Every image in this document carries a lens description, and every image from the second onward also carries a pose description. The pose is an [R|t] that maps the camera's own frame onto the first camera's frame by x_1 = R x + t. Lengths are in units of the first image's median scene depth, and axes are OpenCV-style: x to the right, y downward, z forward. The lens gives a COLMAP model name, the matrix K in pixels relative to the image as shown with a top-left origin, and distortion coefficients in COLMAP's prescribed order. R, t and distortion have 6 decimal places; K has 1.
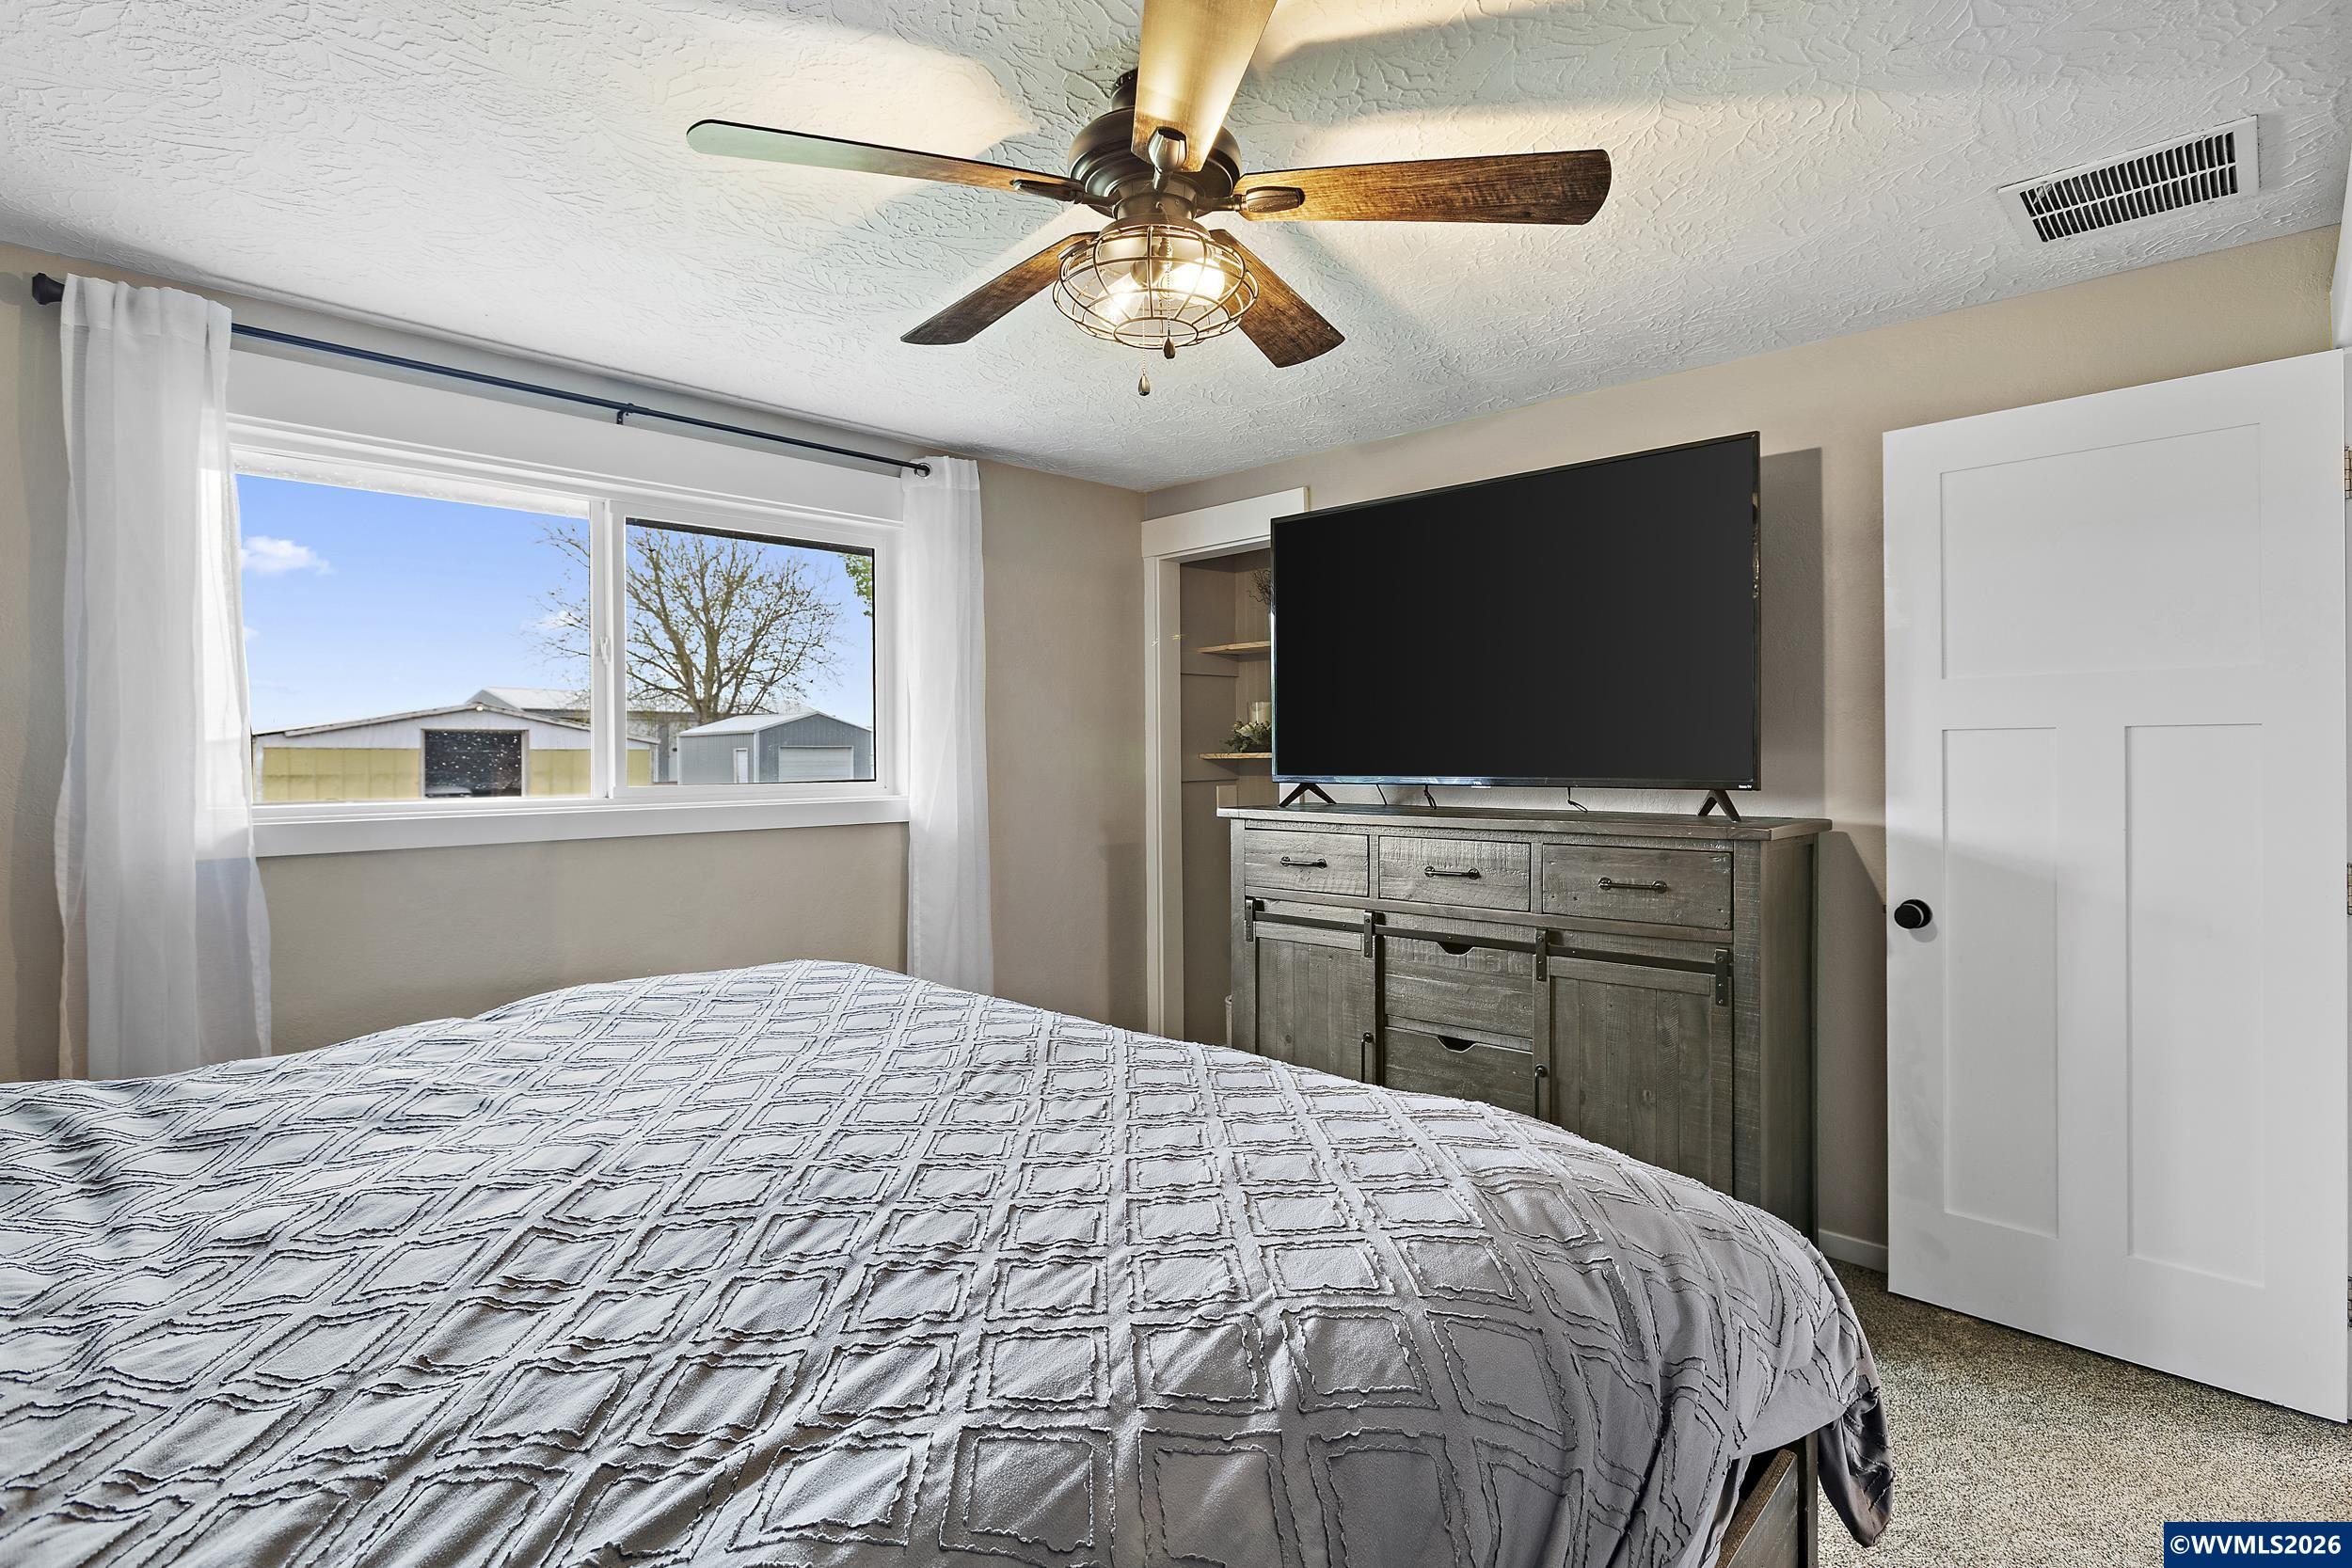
lens RADIAL K [[1196.7, 0, 1176.0], [0, 1196.7, 784.0], [0, 0, 1]] dist [0.001433, 0.000477]
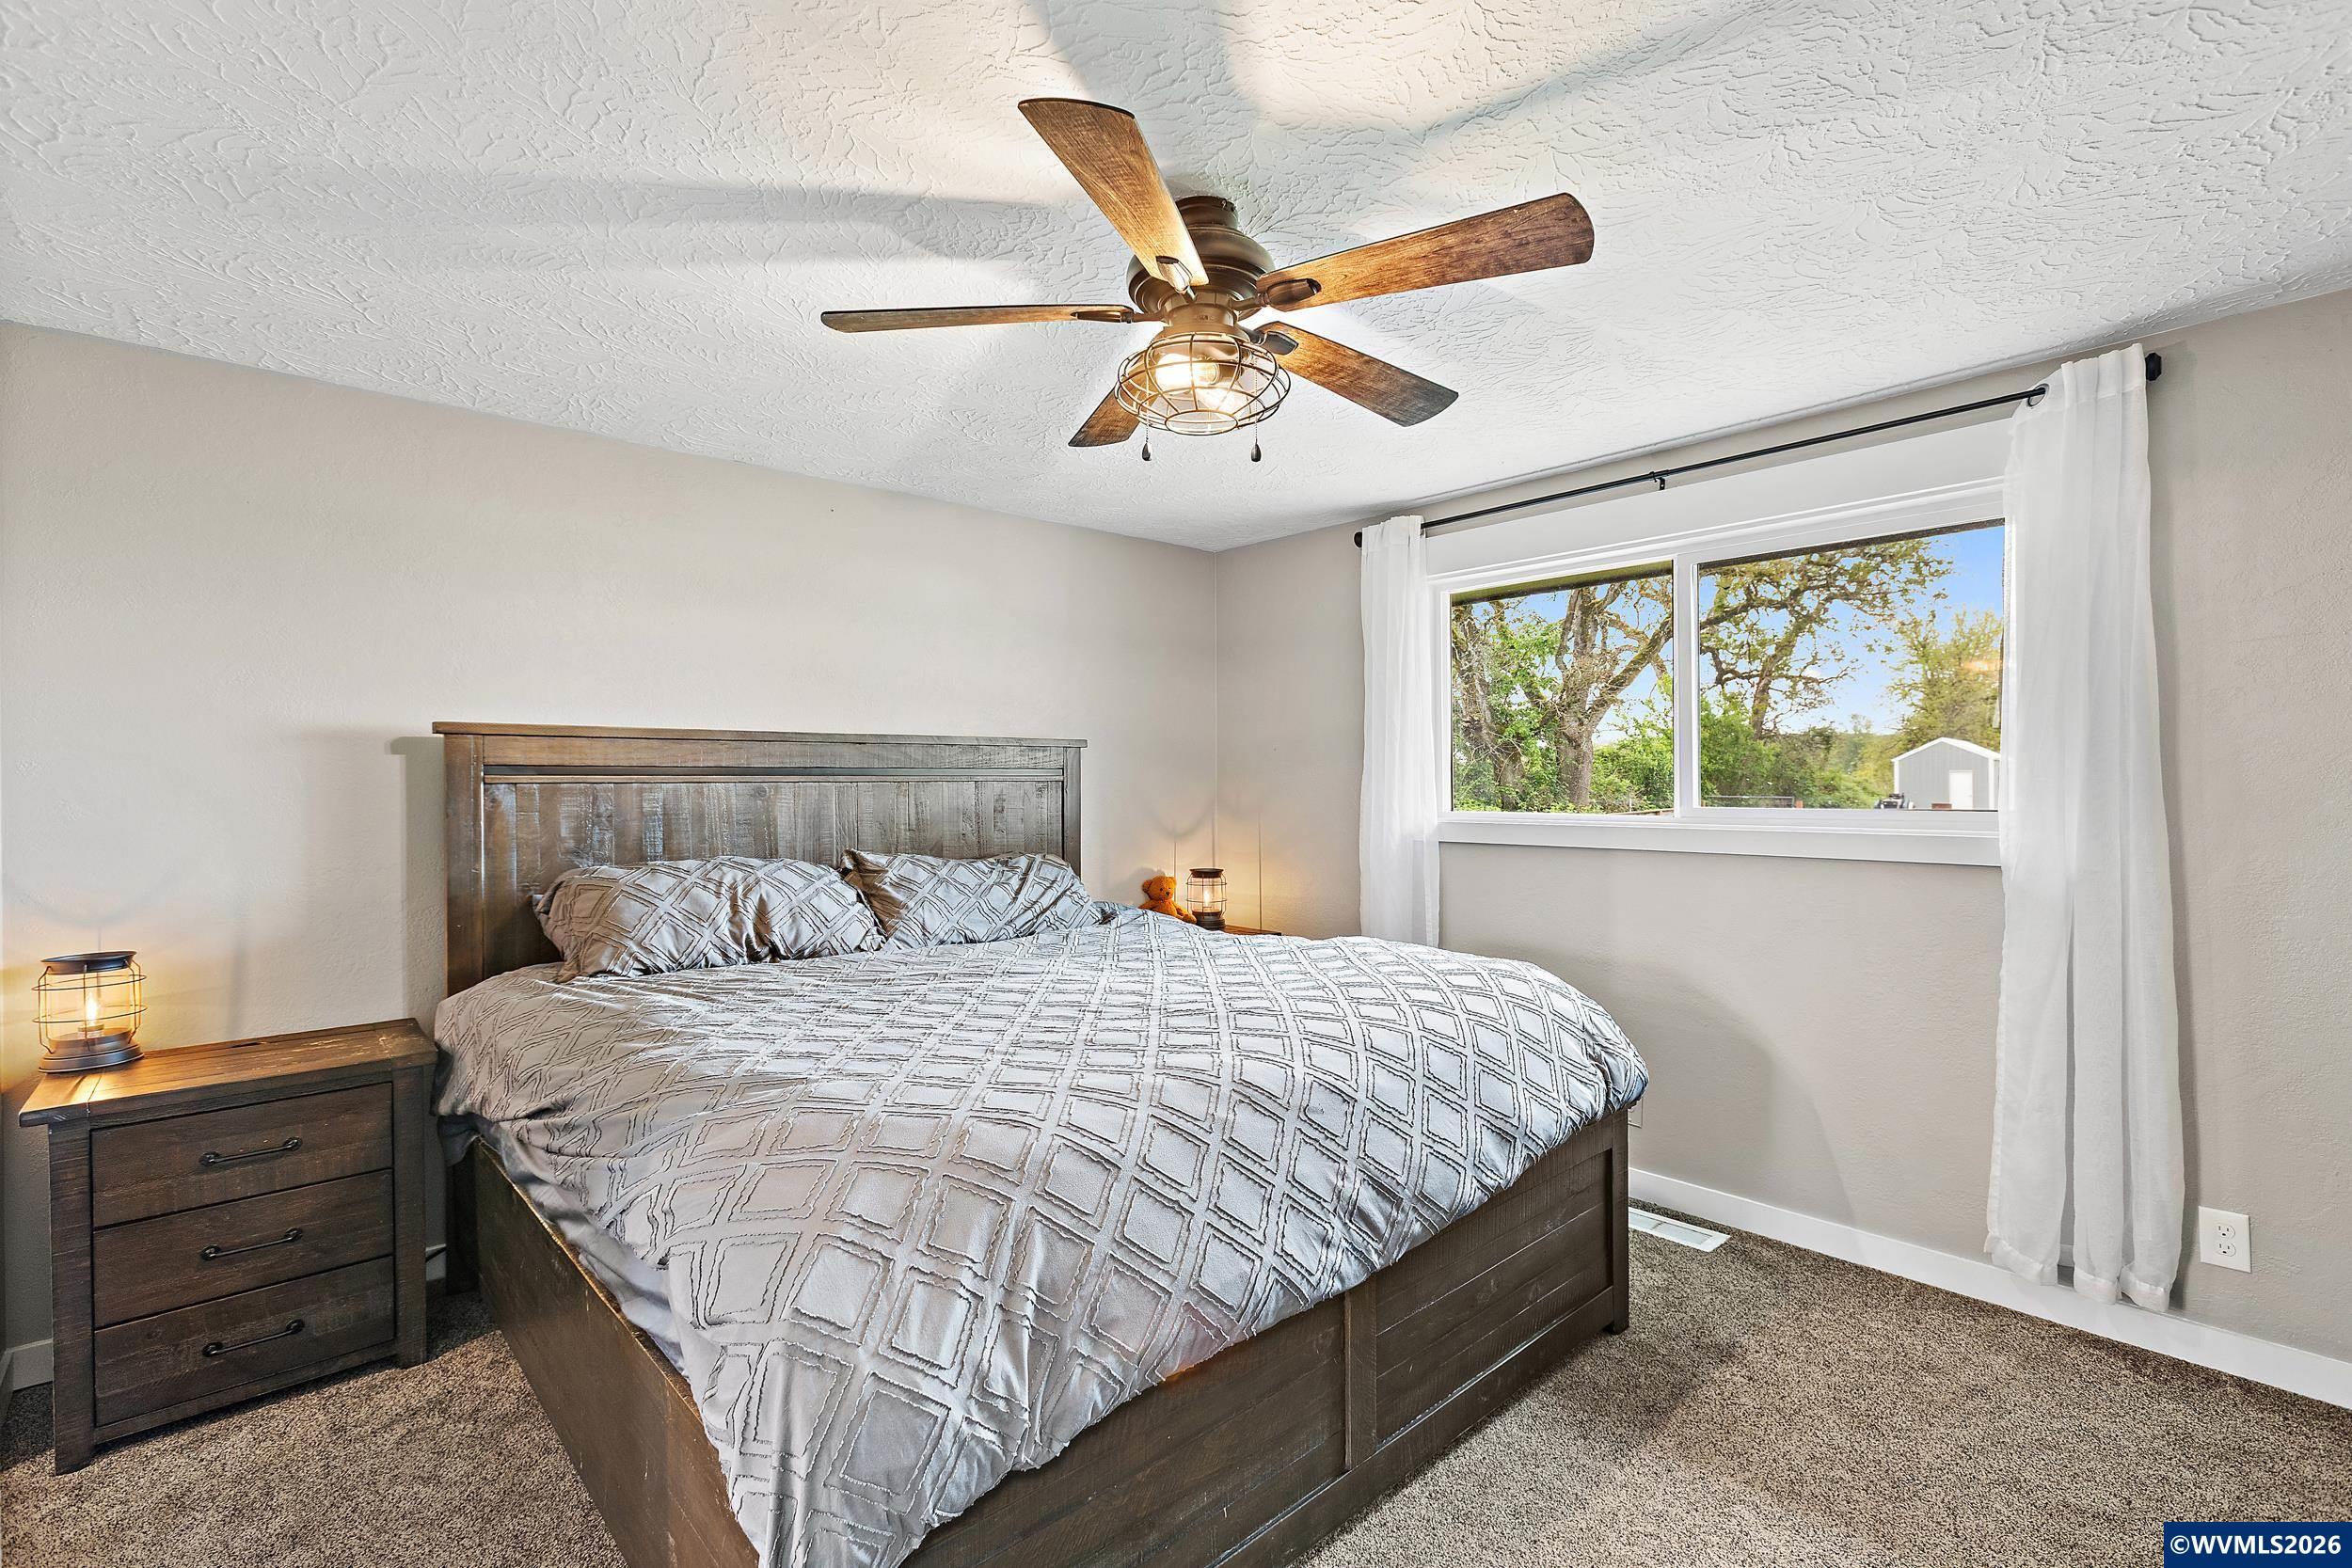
lens RADIAL K [[1049.9, 0, 1176.0], [0, 1049.9, 784.0], [0, 0, 1]] dist [-0.000725, -0.000132]
pose [[-0.053035, 0.005101, -0.998580, 0.560625], [-0.013585, 0.999891, 0.005829, -0.018635], [0.998500, 0.013874, -0.052960, 0.588633]]
